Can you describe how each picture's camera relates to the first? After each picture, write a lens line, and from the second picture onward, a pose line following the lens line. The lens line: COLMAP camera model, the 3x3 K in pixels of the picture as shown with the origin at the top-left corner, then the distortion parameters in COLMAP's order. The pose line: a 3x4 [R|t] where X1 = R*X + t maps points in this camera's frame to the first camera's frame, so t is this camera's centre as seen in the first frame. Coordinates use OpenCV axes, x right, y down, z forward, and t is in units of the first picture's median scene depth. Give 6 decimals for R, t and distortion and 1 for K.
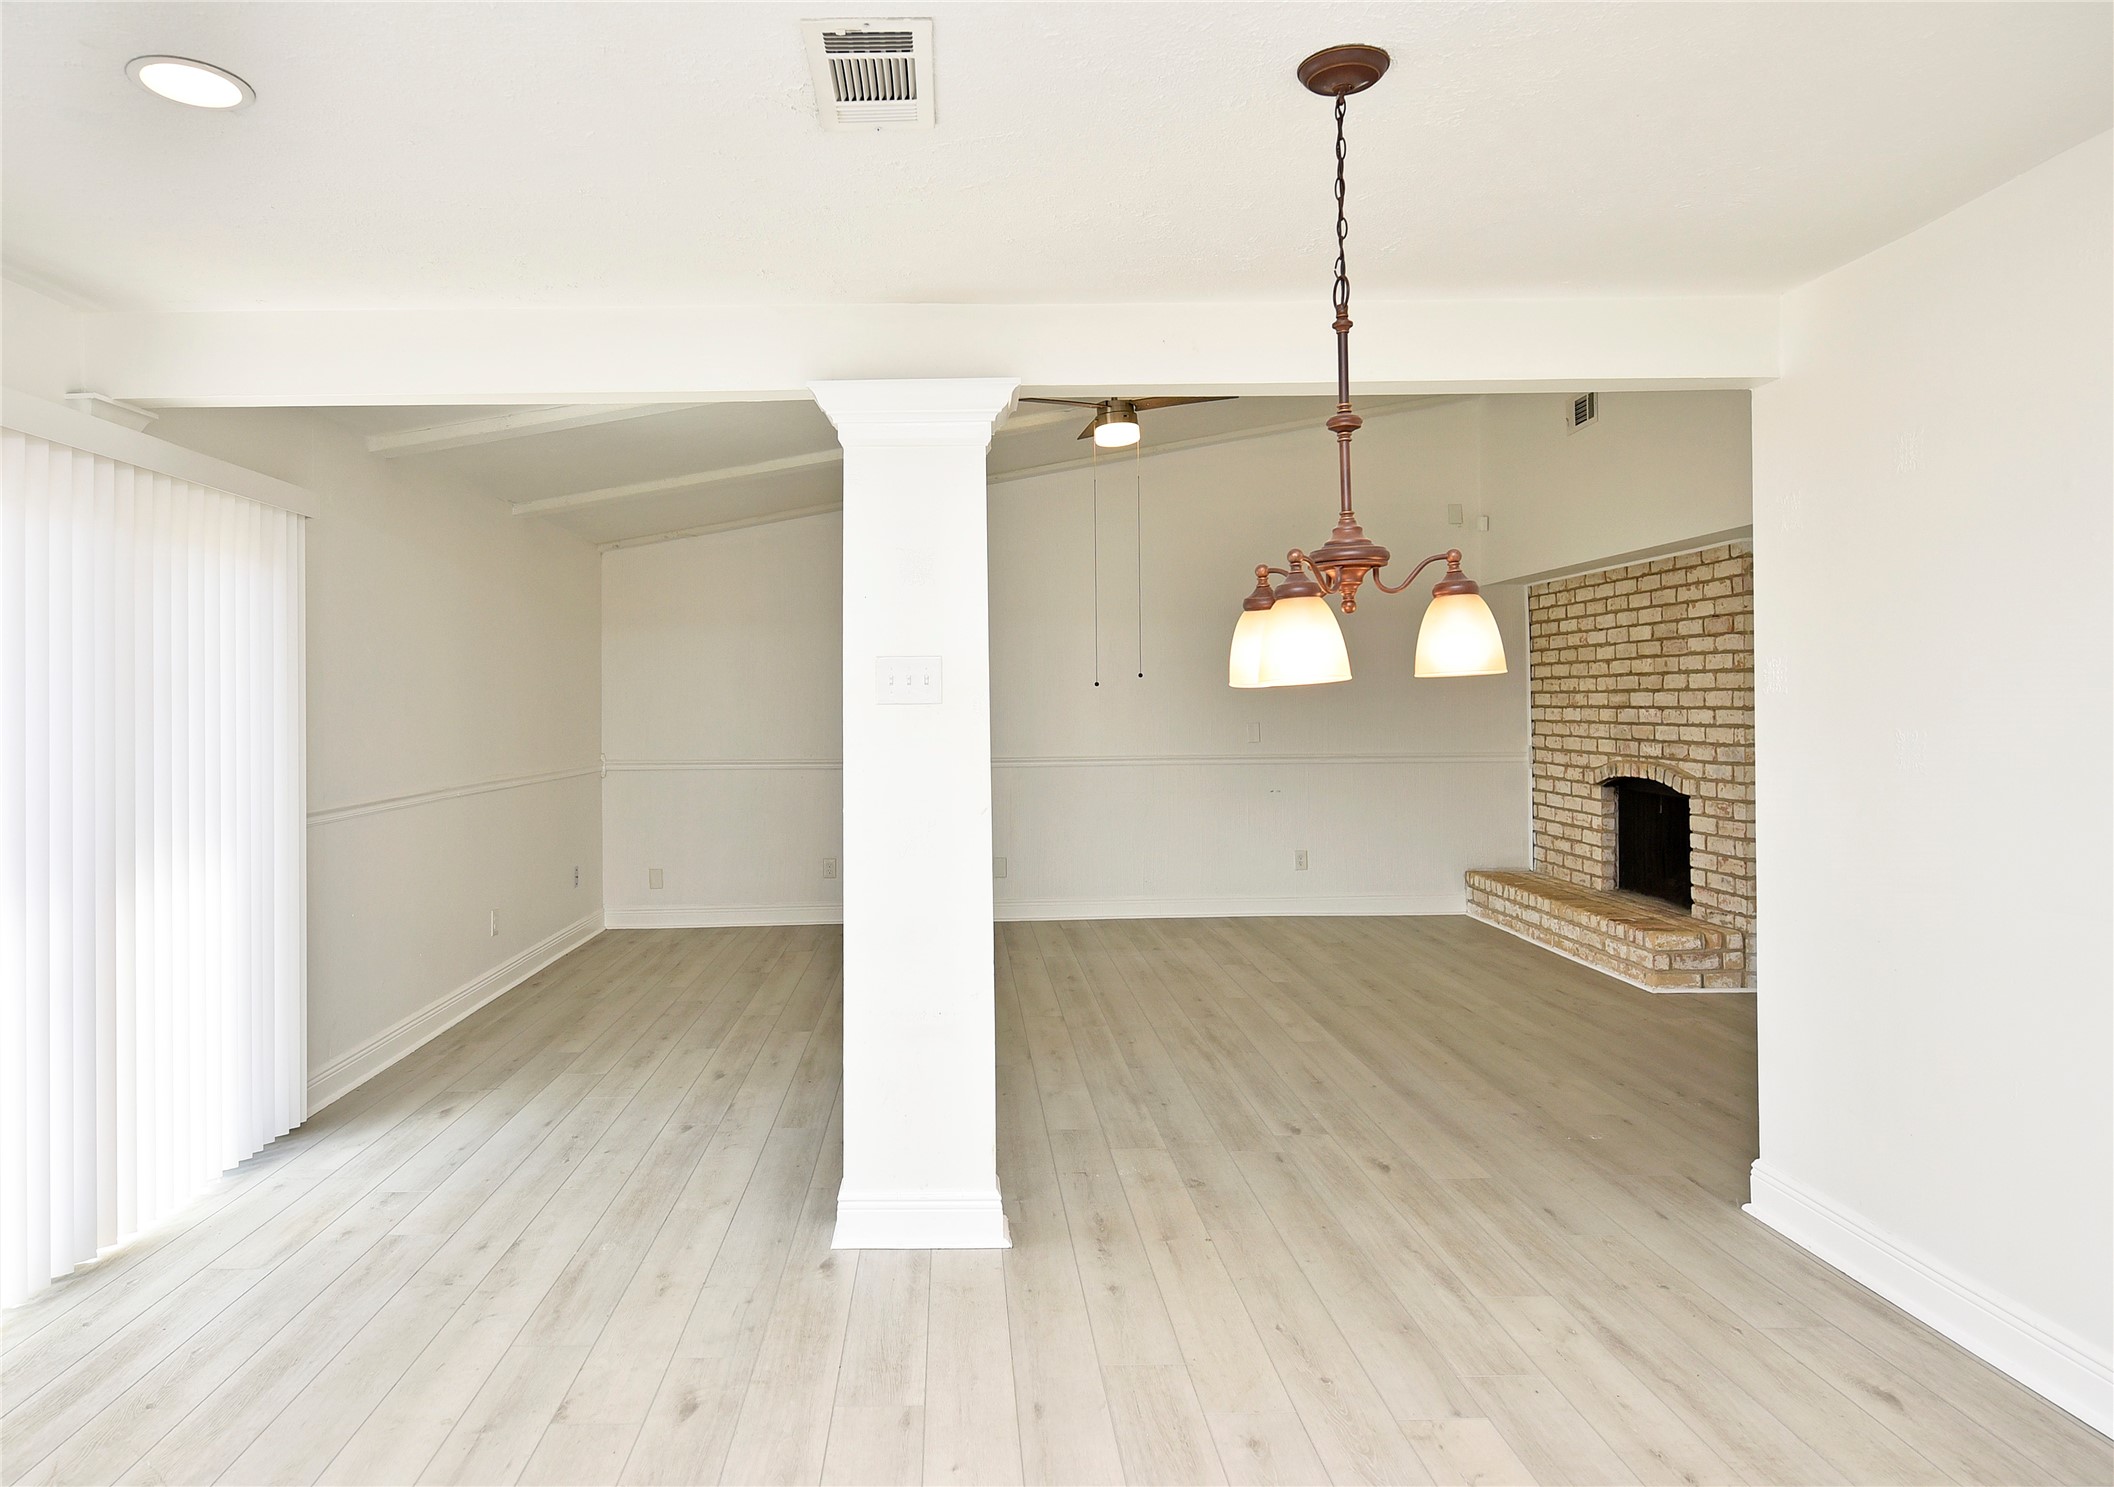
lens RADIAL K [[1293.0, 0, 965.5], [0, 1293.0, 701.5], [0, 0, 1]] dist [-0.008860, 0.002588]
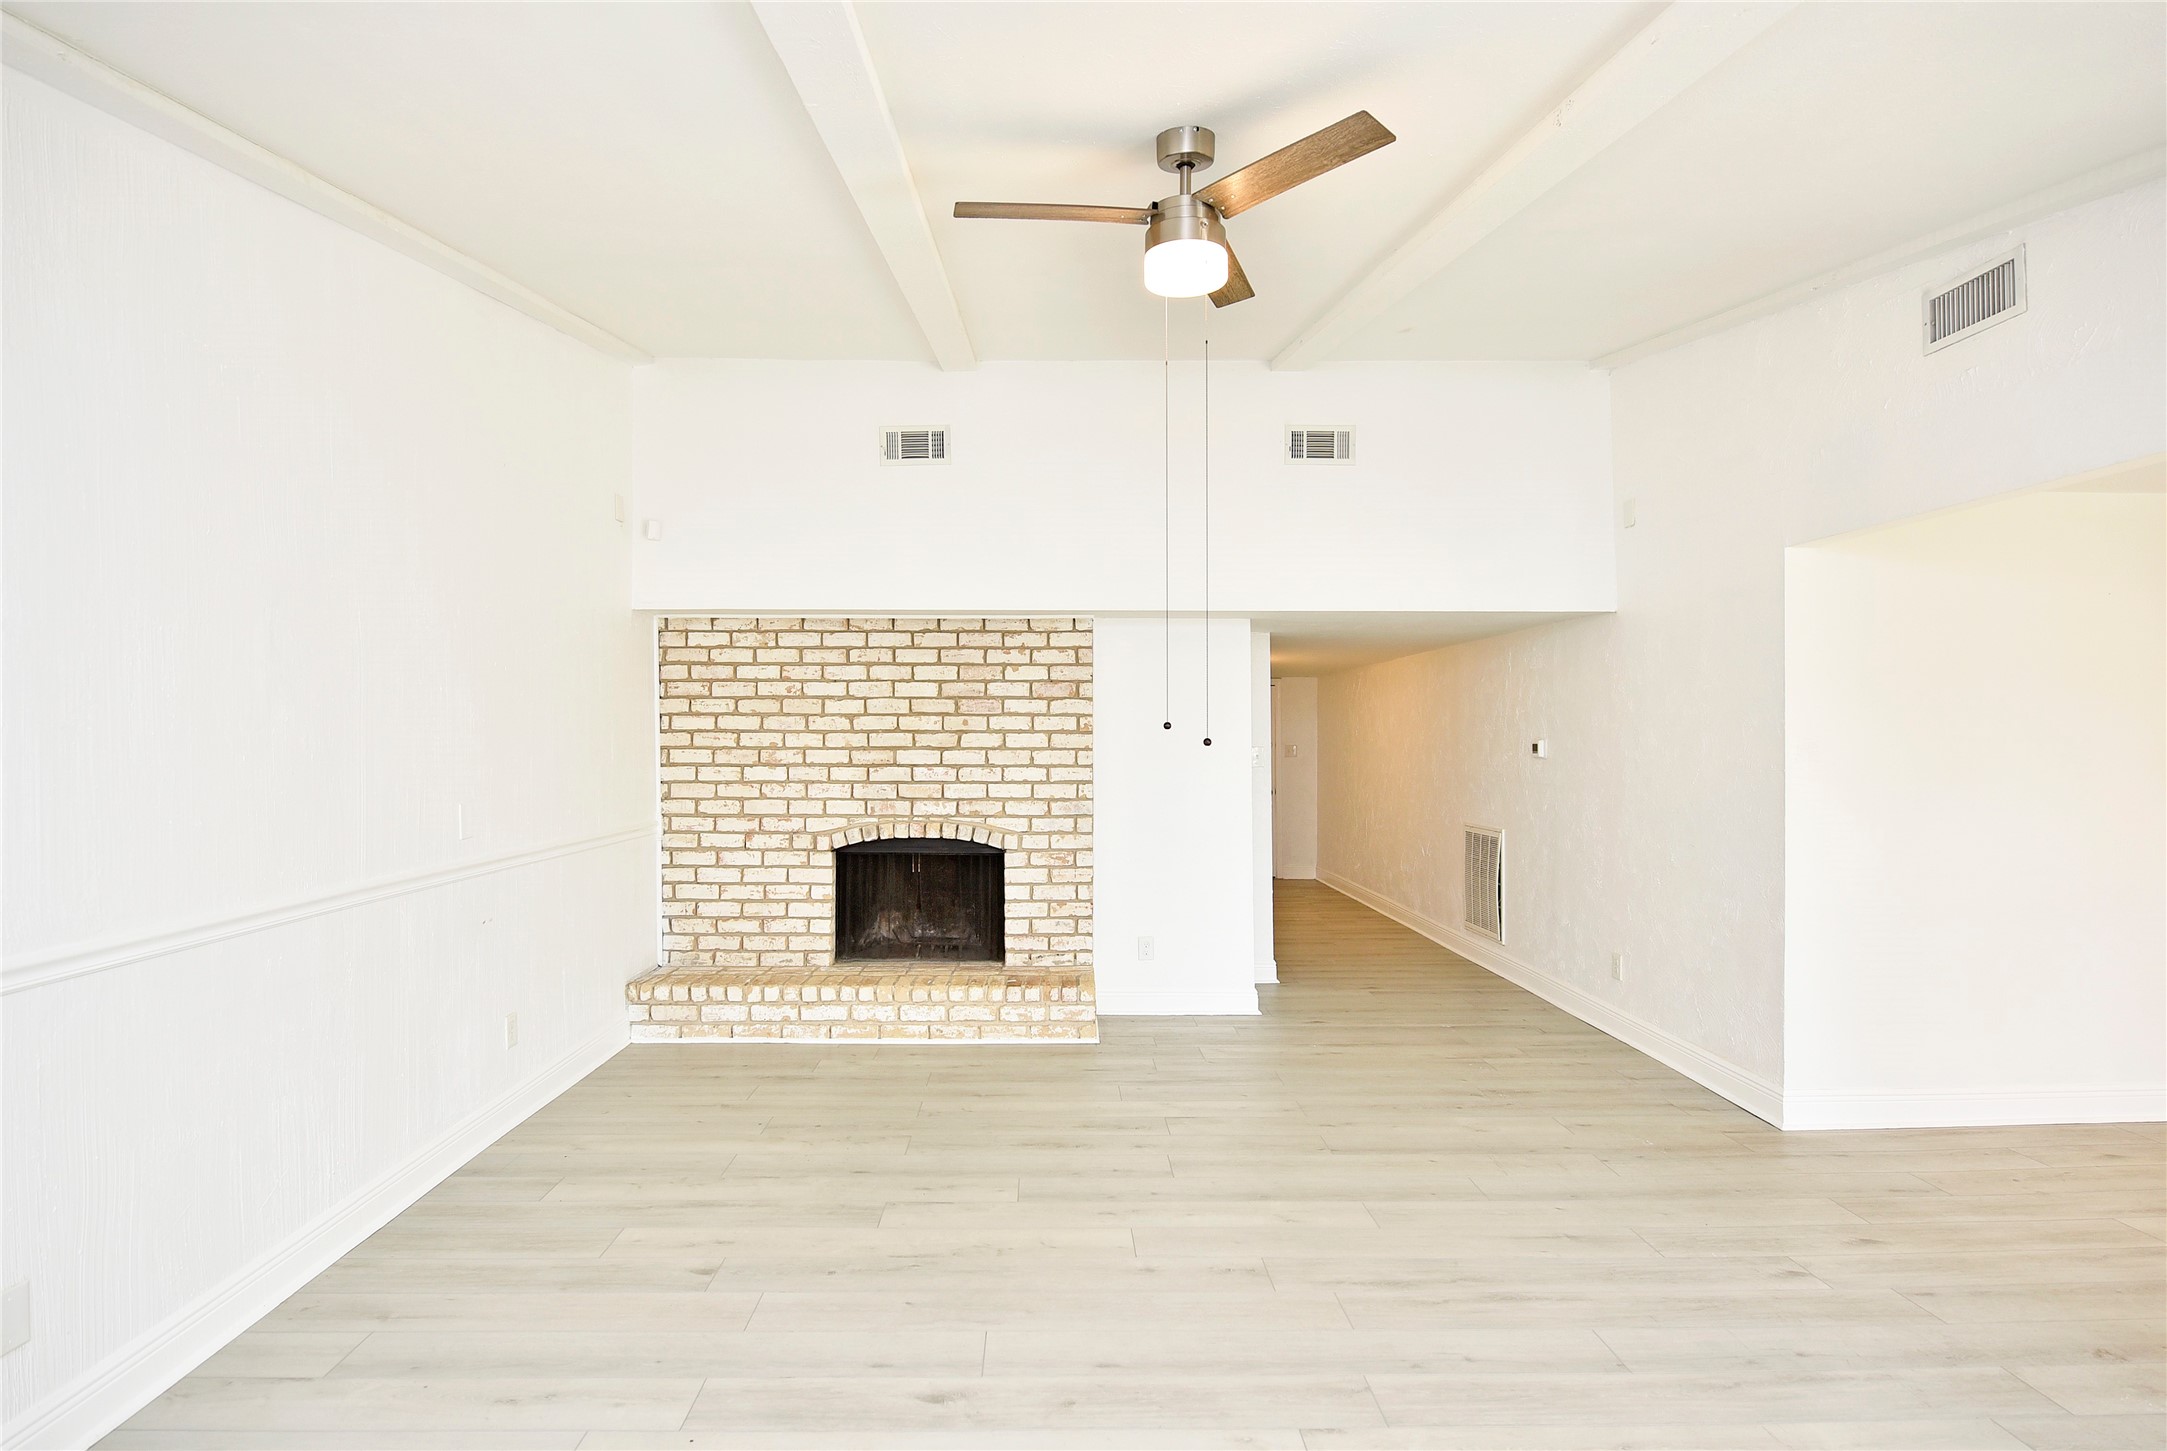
lens RADIAL K [[1032.7, 0, 1060.8], [0, 1032.7, 733.5], [0, 0, 1]] dist [-0.004967, -0.002835]
pose [[-0.003842, 0.015104, 0.999879, -0.282260], [-0.003726, 0.999879, -0.015119, -0.009021], [-0.999986, -0.003784, -0.003786, 0.978621]]
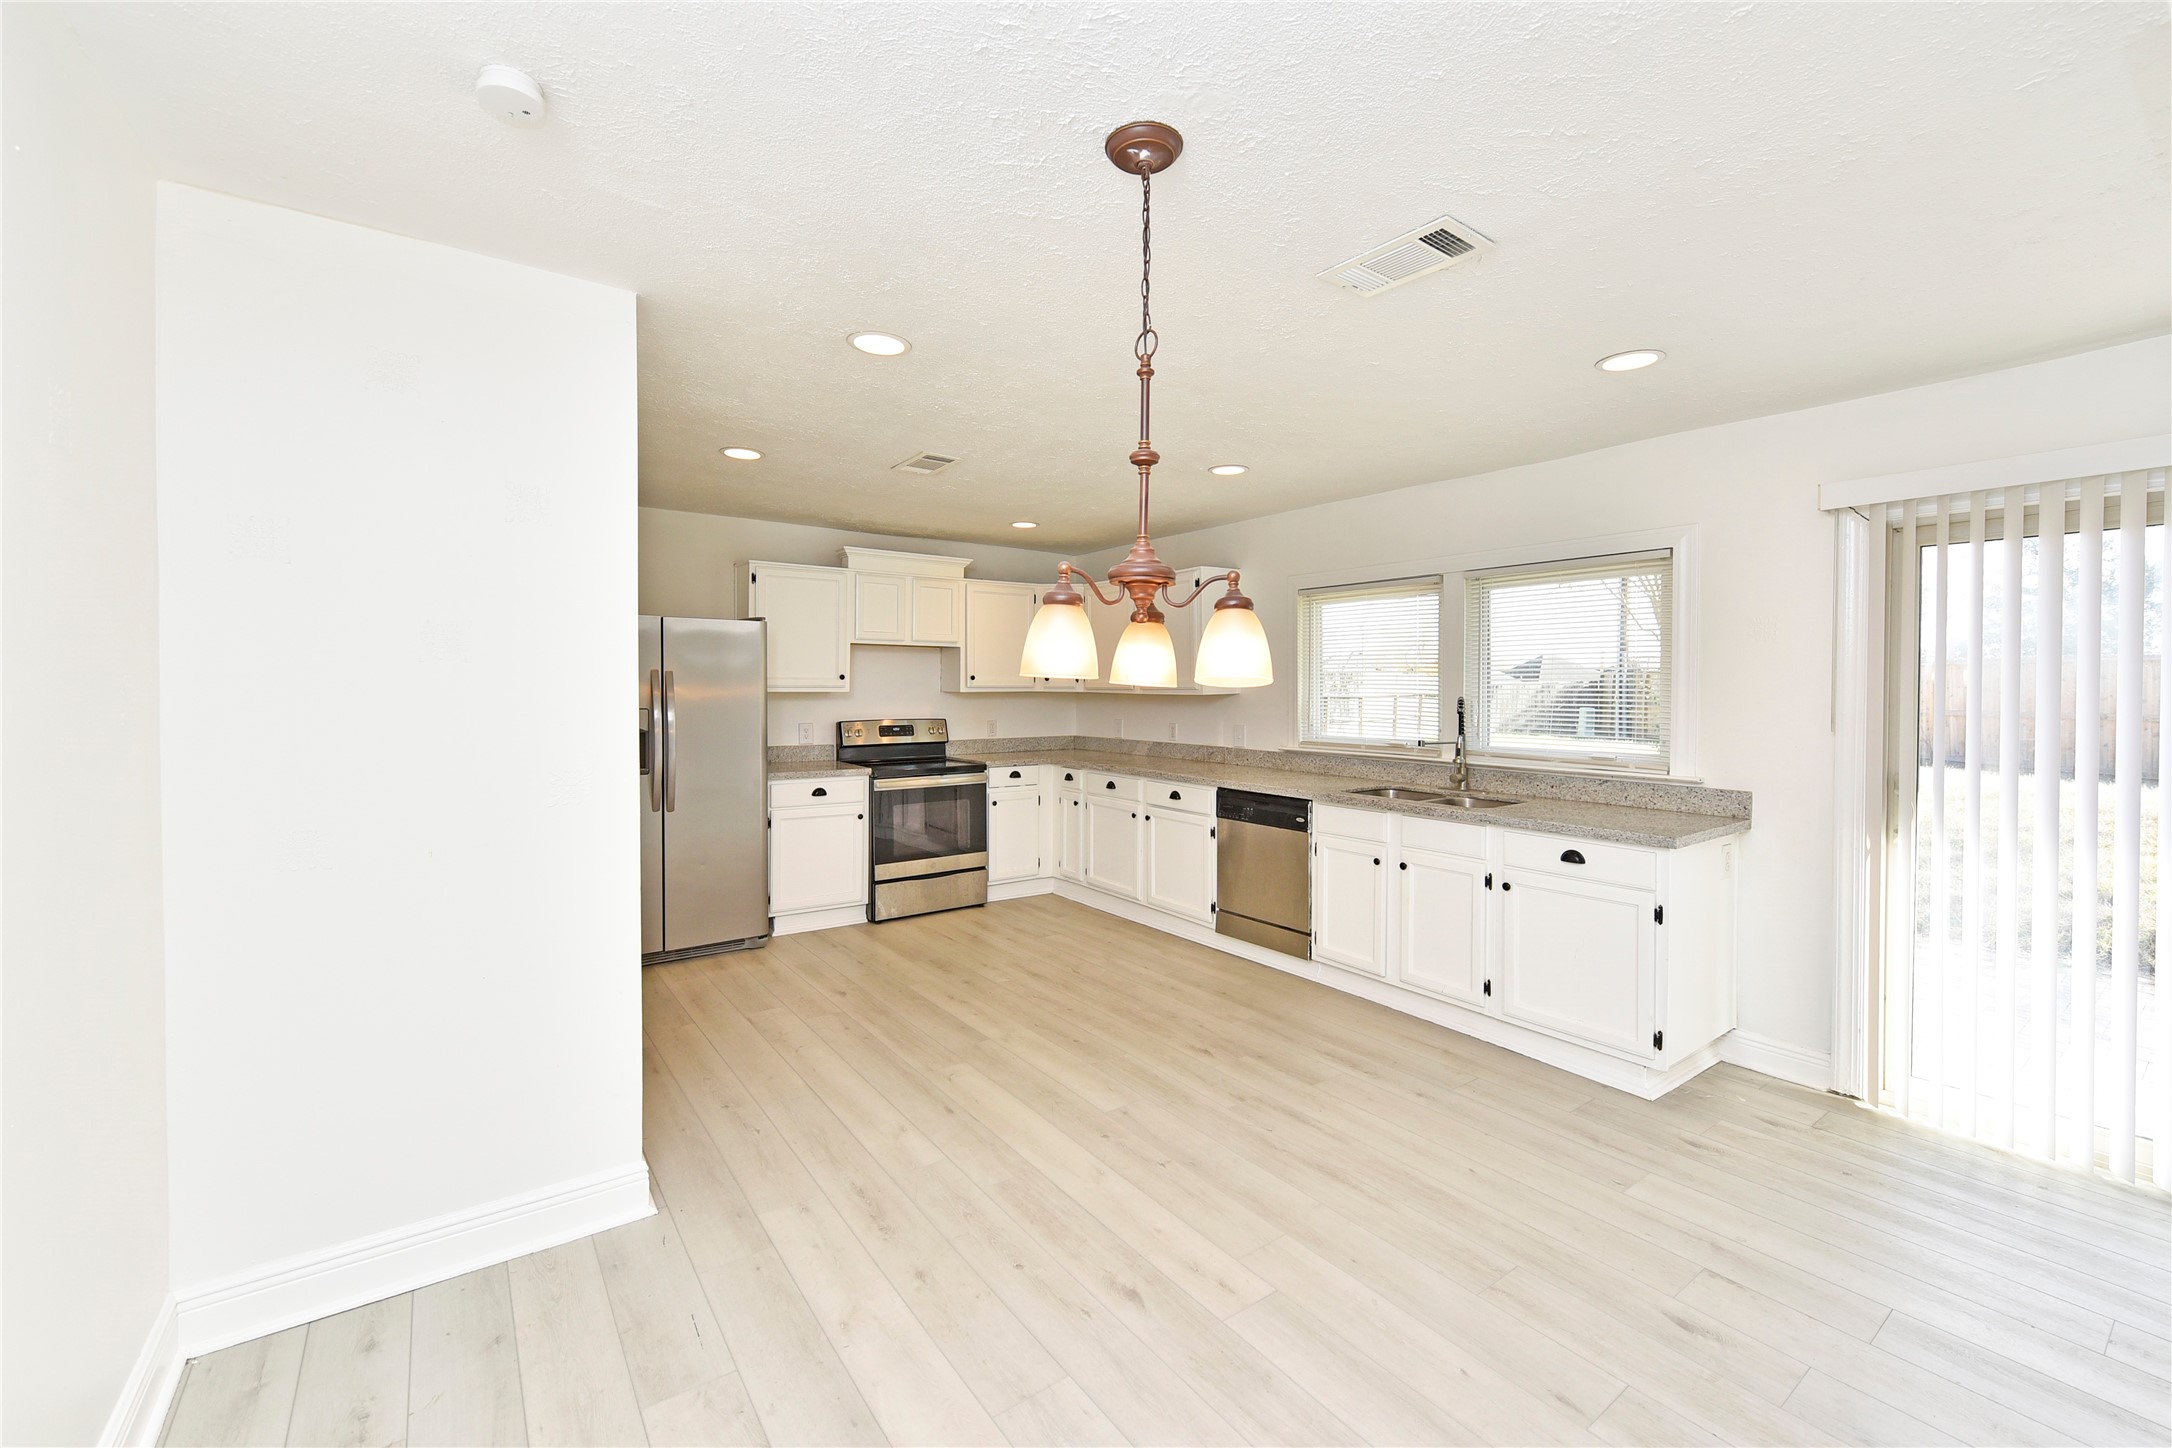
lens RADIAL K [[890.5, 0, 1093.9], [0, 890.5, 698.6], [0, 0, 1]] dist [0.001837, -0.003590]
pose [[-0.813269, 0.012111, -0.581762, 0.258062], [0.005447, 0.999898, 0.013201, -0.004194], [0.581862, 0.007567, -0.813252, 0.528267]]
